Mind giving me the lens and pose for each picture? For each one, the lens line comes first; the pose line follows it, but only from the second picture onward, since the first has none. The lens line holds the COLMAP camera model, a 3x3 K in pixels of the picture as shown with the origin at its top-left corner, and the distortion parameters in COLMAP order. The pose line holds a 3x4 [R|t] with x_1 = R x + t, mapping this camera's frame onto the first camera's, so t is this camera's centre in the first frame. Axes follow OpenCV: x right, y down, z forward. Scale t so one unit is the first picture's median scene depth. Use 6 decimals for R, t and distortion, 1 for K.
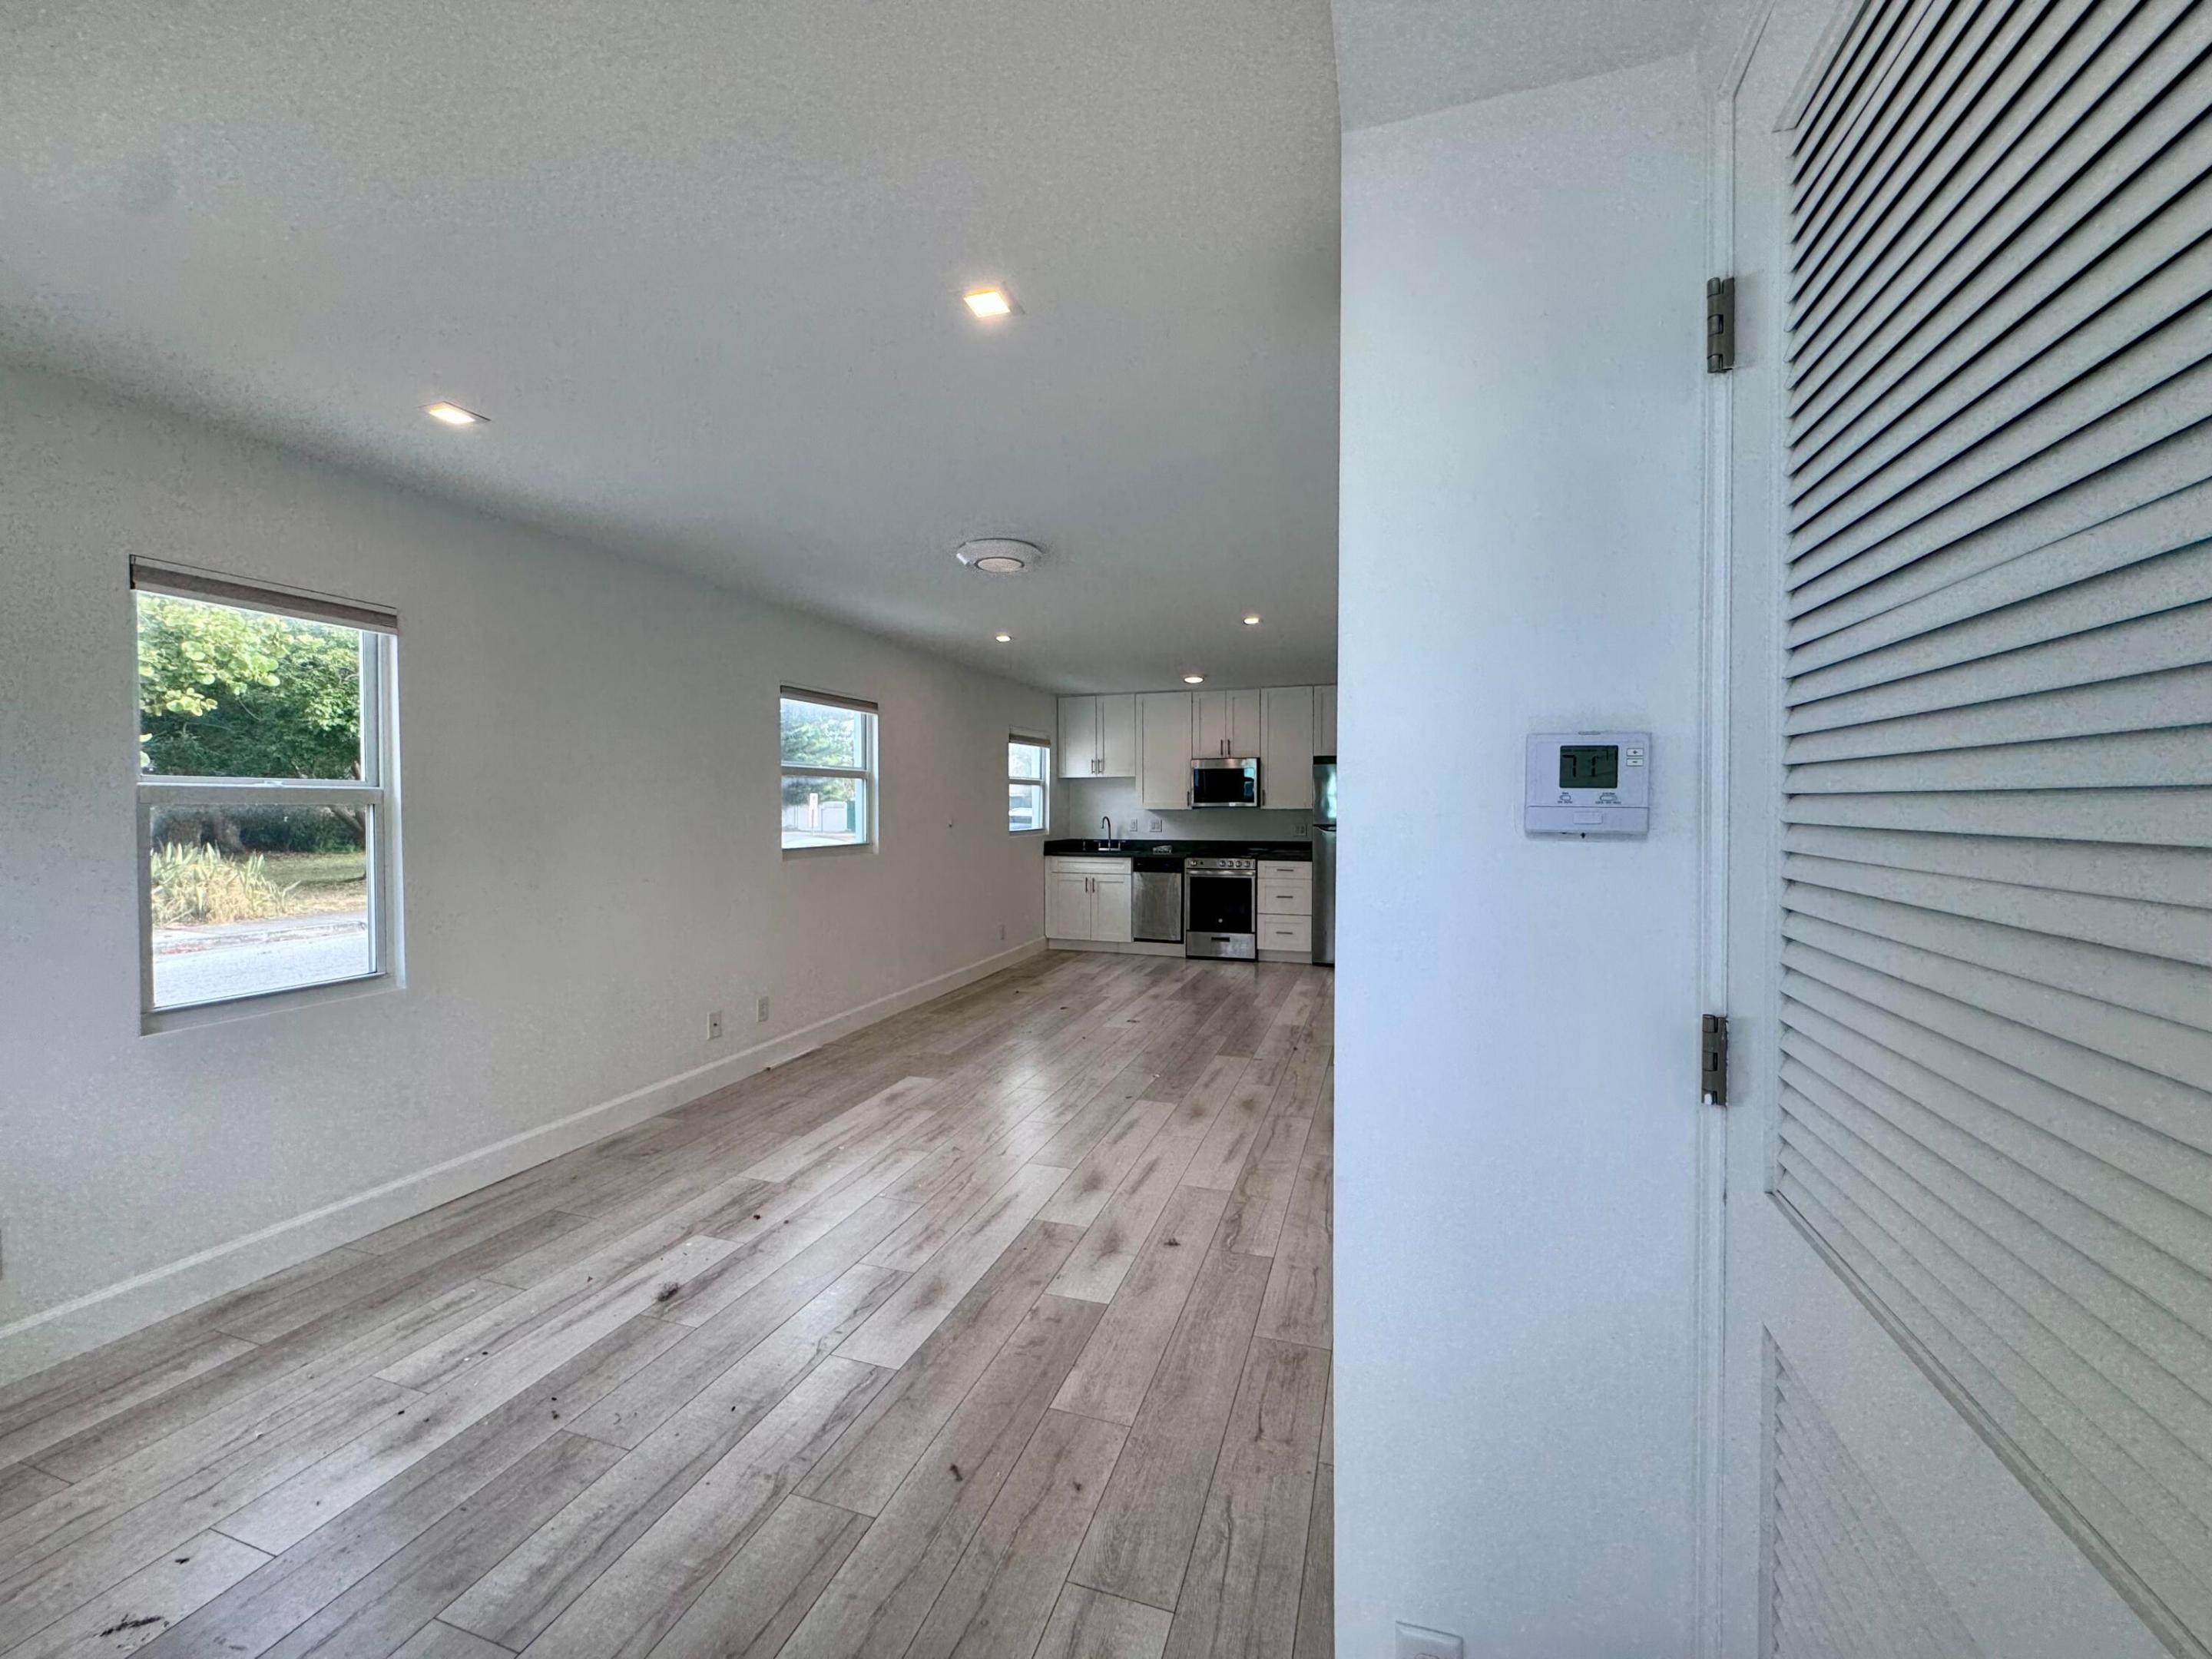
lens RADIAL K [[885.1, 0, 1104.0], [0, 885.1, 824.6], [0, 0, 1]] dist [-0.003095, 0.000531]
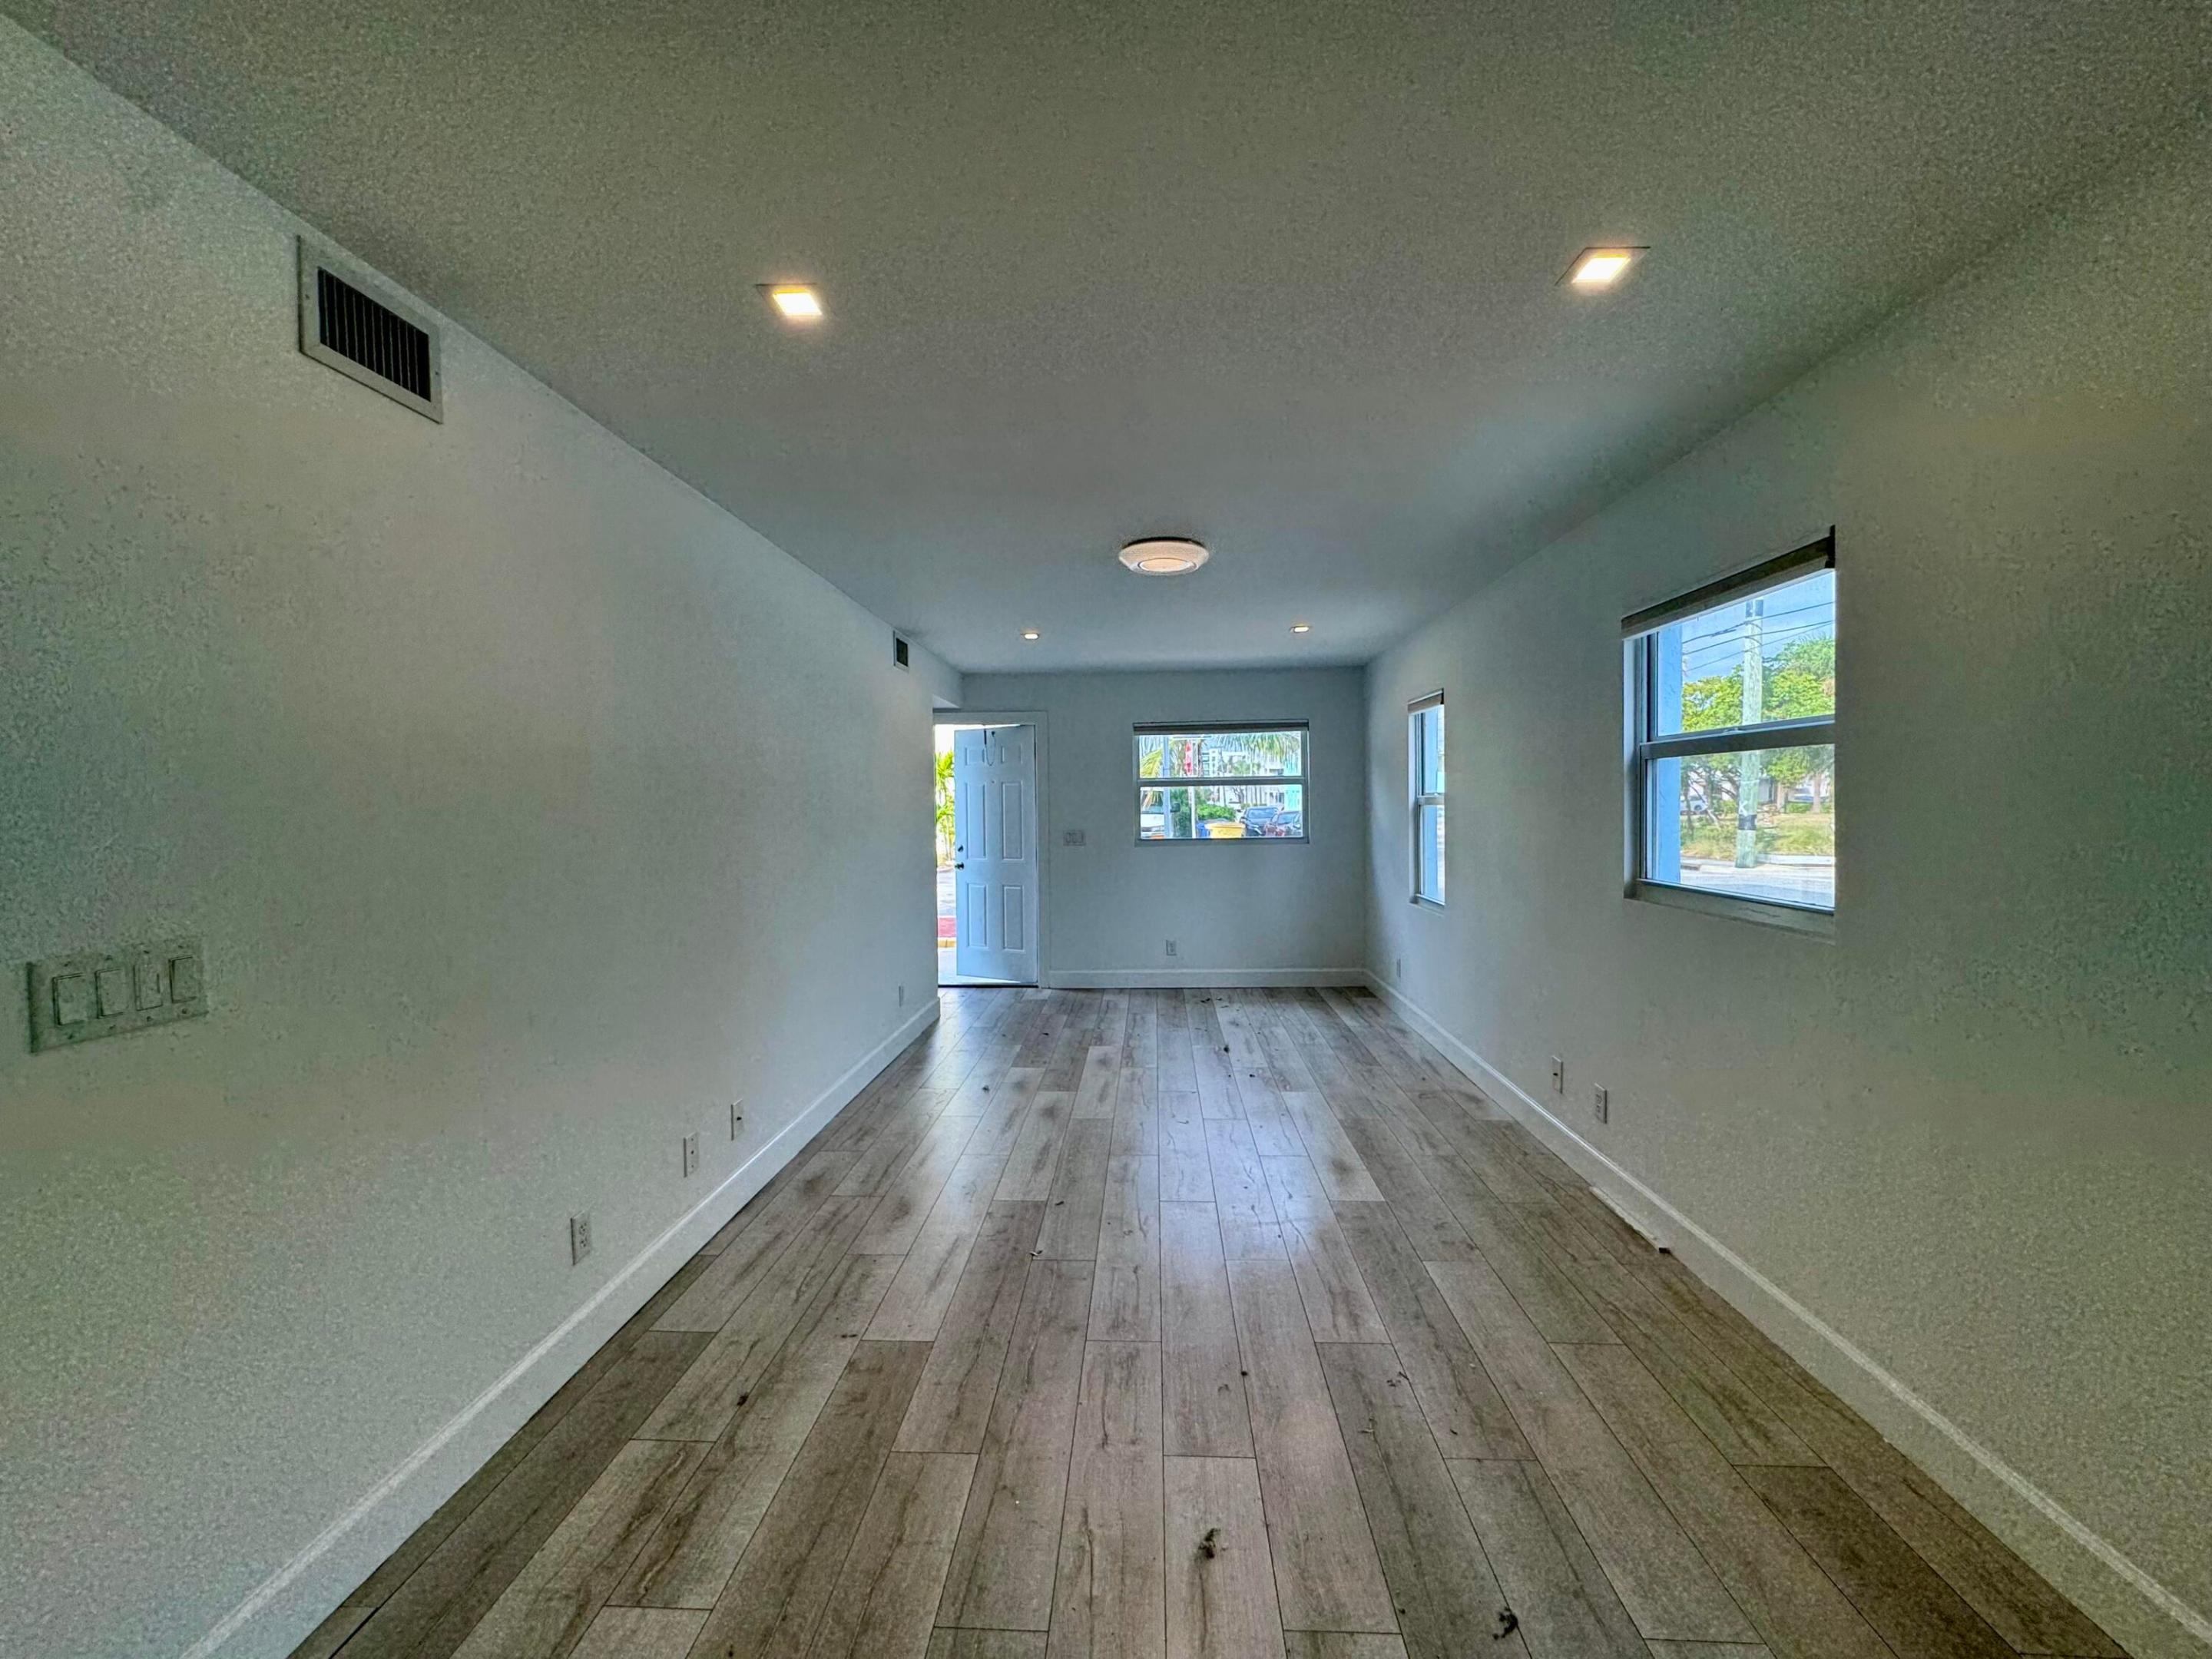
lens RADIAL K [[885.1, 0, 1104.0], [0, 885.1, 824.6], [0, 0, 1]] dist [-0.003095, 0.000531]
pose [[-0.964416, 0.022632, -0.263418, 0.225752], [0.010863, 0.998880, 0.046048, -0.061876], [0.264165, 0.041548, -0.963582, 2.117526]]
